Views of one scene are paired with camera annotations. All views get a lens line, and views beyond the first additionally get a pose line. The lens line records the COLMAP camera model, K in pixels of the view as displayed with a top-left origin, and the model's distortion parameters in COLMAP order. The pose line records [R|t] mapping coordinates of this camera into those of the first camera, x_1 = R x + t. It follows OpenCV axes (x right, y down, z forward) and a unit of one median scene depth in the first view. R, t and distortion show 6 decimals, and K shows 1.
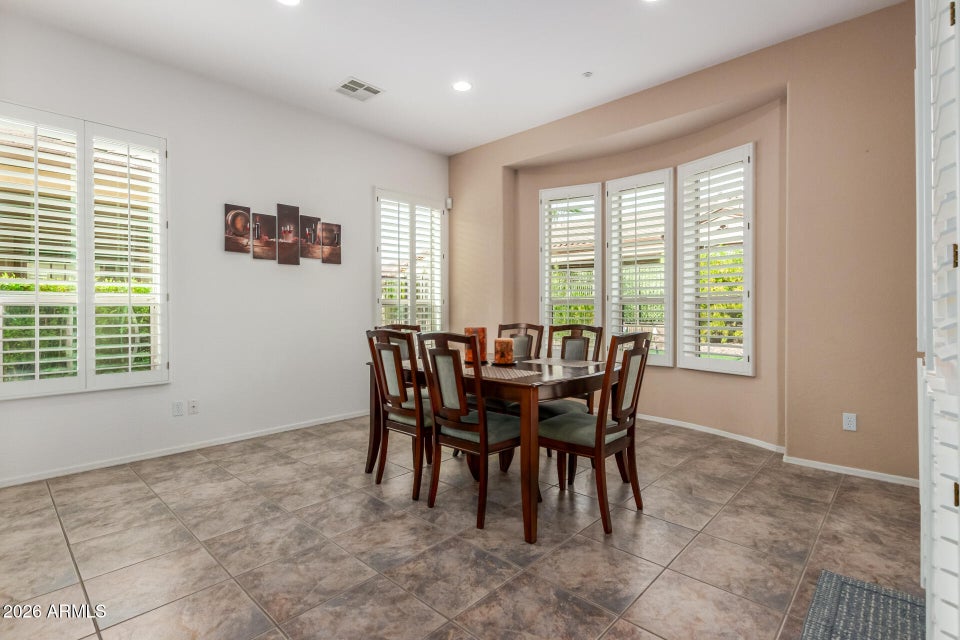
lens RADIAL K [[454.7, 0, 480.2], [0, 454.7, 315.0], [0, 0, 1]] dist [0.011882, -0.002969]
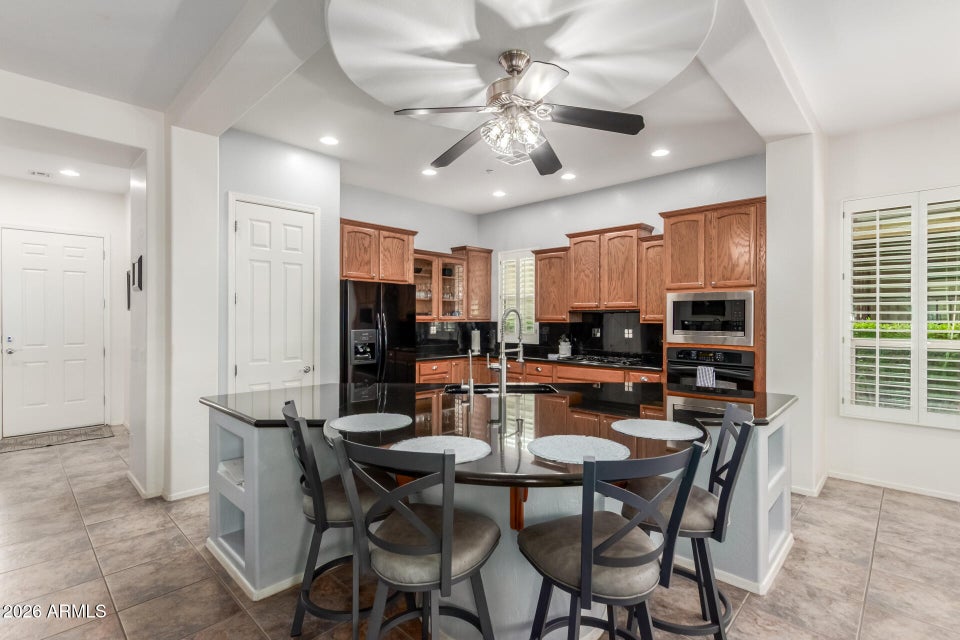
lens RADIAL K [[454.7, 0, 480.2], [0, 454.7, 318.3], [0, 0, 1]] dist [0.011882, -0.002969]
pose [[-0.013479, 0.005184, -0.999896, 0.265923], [-0.012820, 0.999903, 0.005357, -0.080408], [0.999827, 0.012891, -0.013411, -0.077682]]
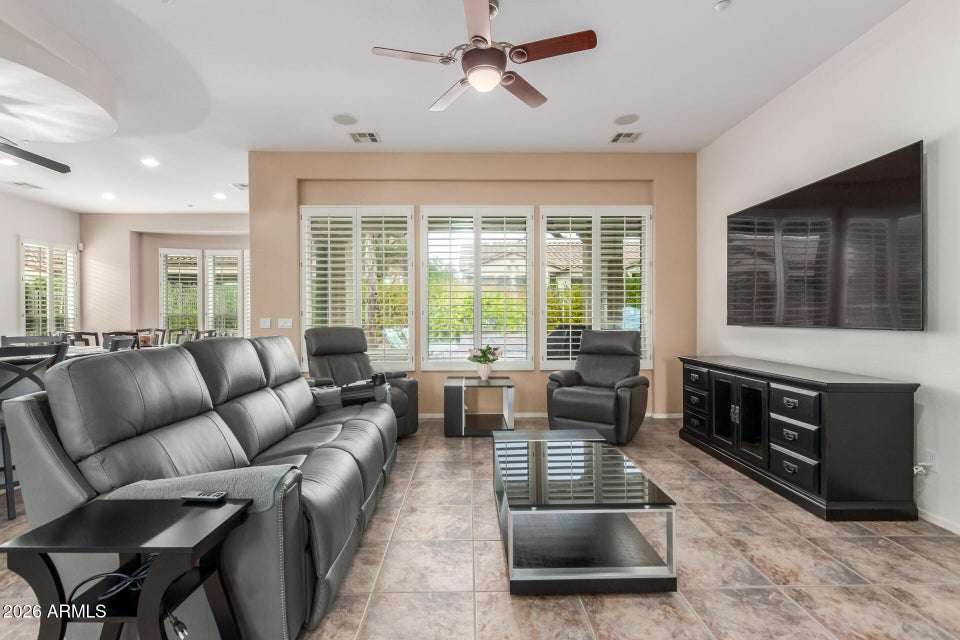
lens RADIAL K [[454.7, 0, 480.6], [0, 454.7, 318.9], [0, 0, 1]] dist [0.011882, -0.002969]
pose [[0.716342, -0.001695, 0.697747, -0.263213], [0.008684, 0.999941, -0.006486, 0.002848], [-0.697695, 0.010705, 0.716315, -1.373202]]
